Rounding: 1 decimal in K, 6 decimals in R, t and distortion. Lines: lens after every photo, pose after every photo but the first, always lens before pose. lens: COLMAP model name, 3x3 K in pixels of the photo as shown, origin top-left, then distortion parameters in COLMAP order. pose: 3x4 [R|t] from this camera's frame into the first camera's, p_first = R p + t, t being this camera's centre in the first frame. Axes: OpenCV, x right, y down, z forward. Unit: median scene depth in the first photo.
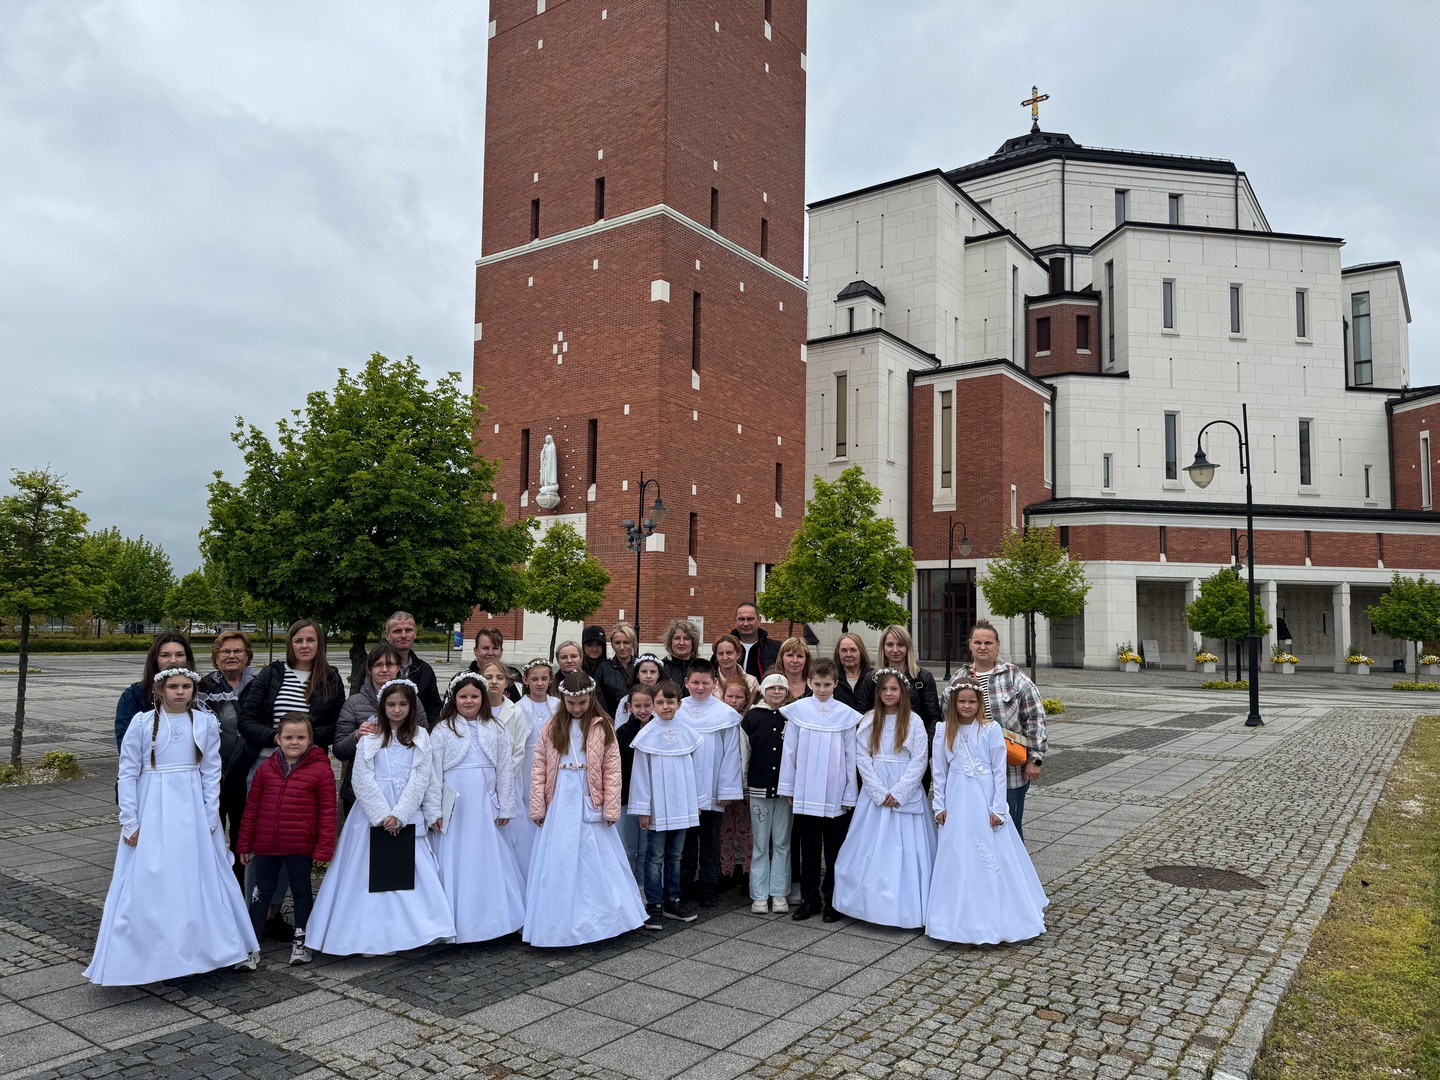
lens RADIAL K [[1036.3, 0, 687.7], [0, 1036.3, 538.9], [0, 0, 1]] dist [0.177575, -0.277097]
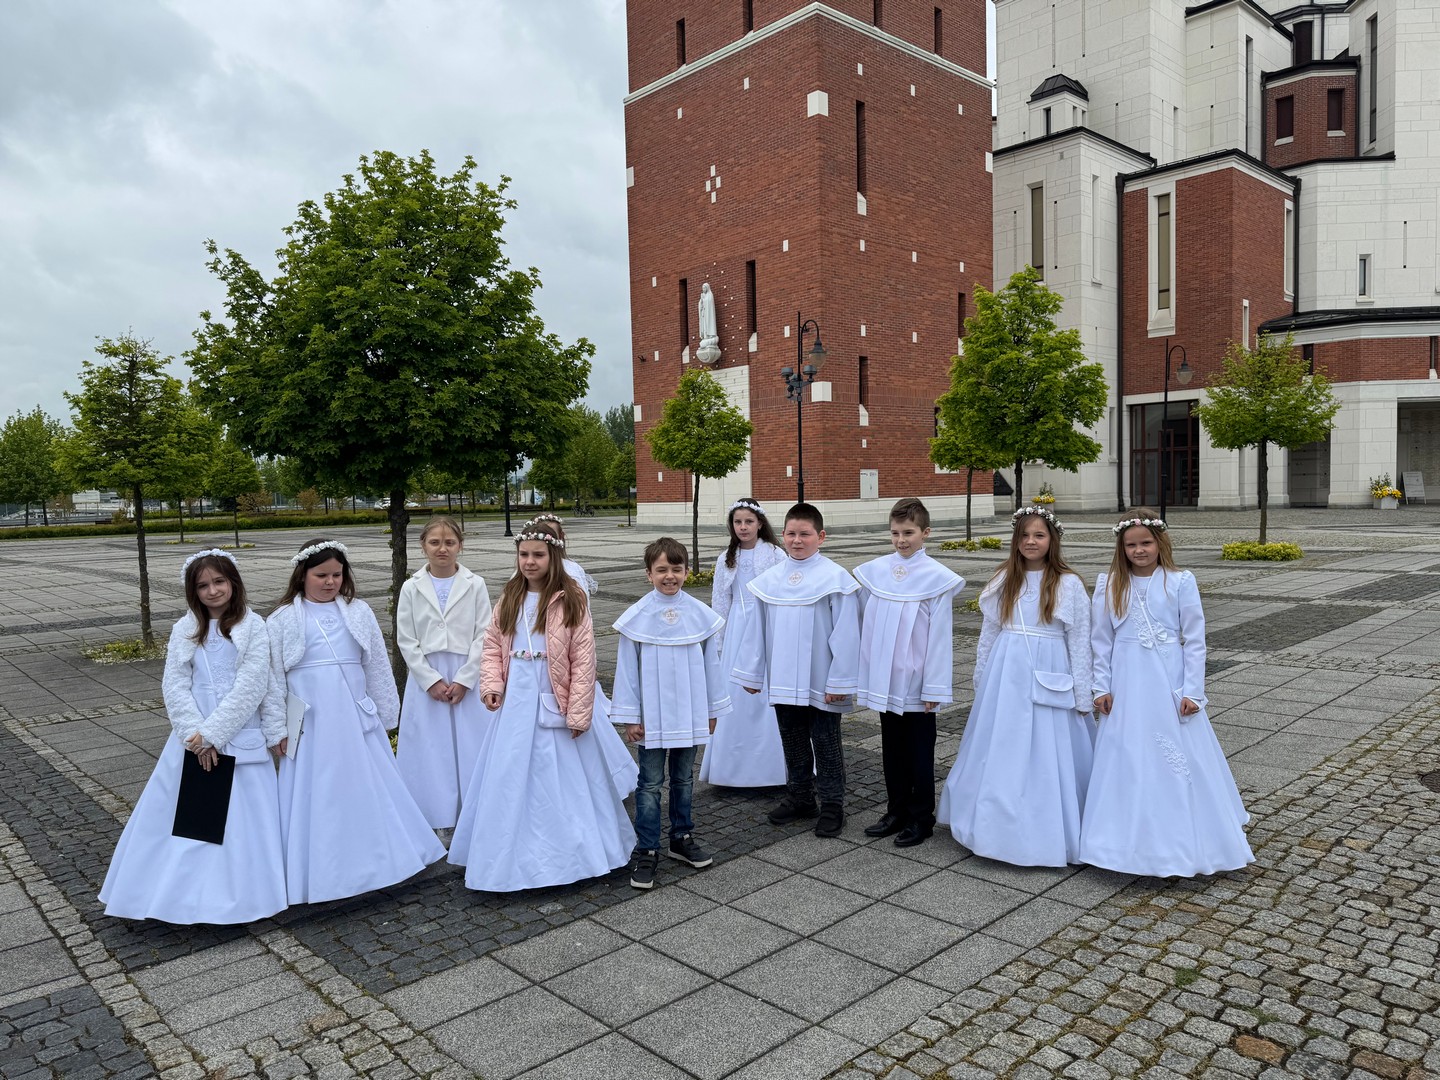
lens RADIAL K [[990.0, 0, 720.0], [0, 990.0, 540.0], [0, 0, 1]] dist [0.062252, -0.059061]
pose [[0.981880, -0.031660, -0.186839, 0.043148], [0.055964, 0.990415, 0.126275, 0.019241], [0.181050, -0.134443, 0.974241, 0.118420]]
